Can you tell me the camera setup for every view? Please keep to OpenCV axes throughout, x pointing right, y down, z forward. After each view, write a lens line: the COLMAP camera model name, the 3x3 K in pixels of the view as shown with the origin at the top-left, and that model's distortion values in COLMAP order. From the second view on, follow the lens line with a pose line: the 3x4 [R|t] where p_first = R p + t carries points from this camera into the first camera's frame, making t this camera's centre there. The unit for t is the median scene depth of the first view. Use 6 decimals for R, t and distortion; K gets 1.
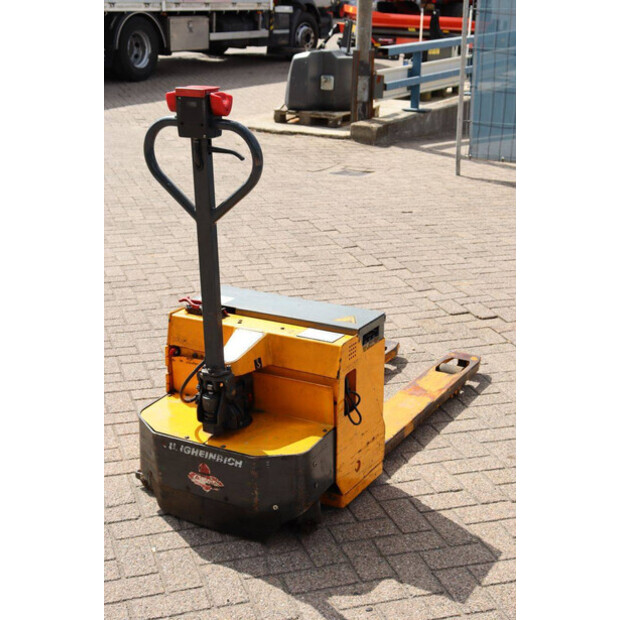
lens RADIAL K [[1026.0, 0, 310.0], [0, 1026.0, 310.0], [0, 0, 1]] dist [0.139324, 0.074046]
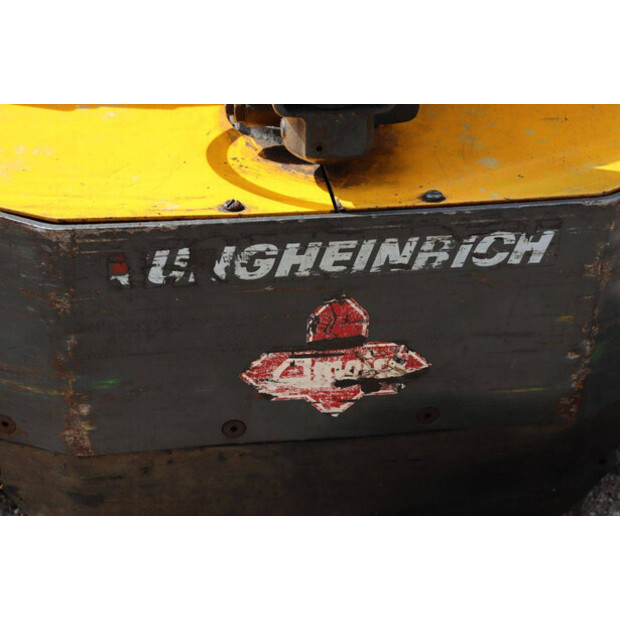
lens RADIAL K [[1079.7, 0, 310.0], [0, 1079.7, 310.0], [0, 0, 1]] dist [0.201742, 0.086193]
pose [[0.795830, -0.278793, 0.537522, -0.232434], [0.178019, 0.956196, 0.232377, 0.095287], [-0.578761, -0.089244, 0.810599, 0.809228]]
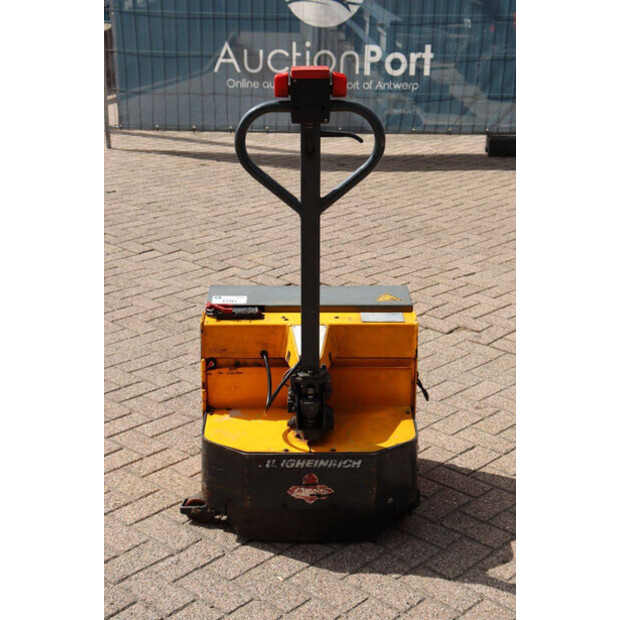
lens RADIAL K [[1079.7, 0, 310.0], [0, 1079.7, 310.0], [0, 0, 1]] dist [0.201742, 0.086193]
pose [[0.866716, -0.159793, 0.472514, -0.537917], [0.148654, 0.986999, 0.061109, -0.055734], [-0.476136, 0.017277, 0.879202, 0.138199]]
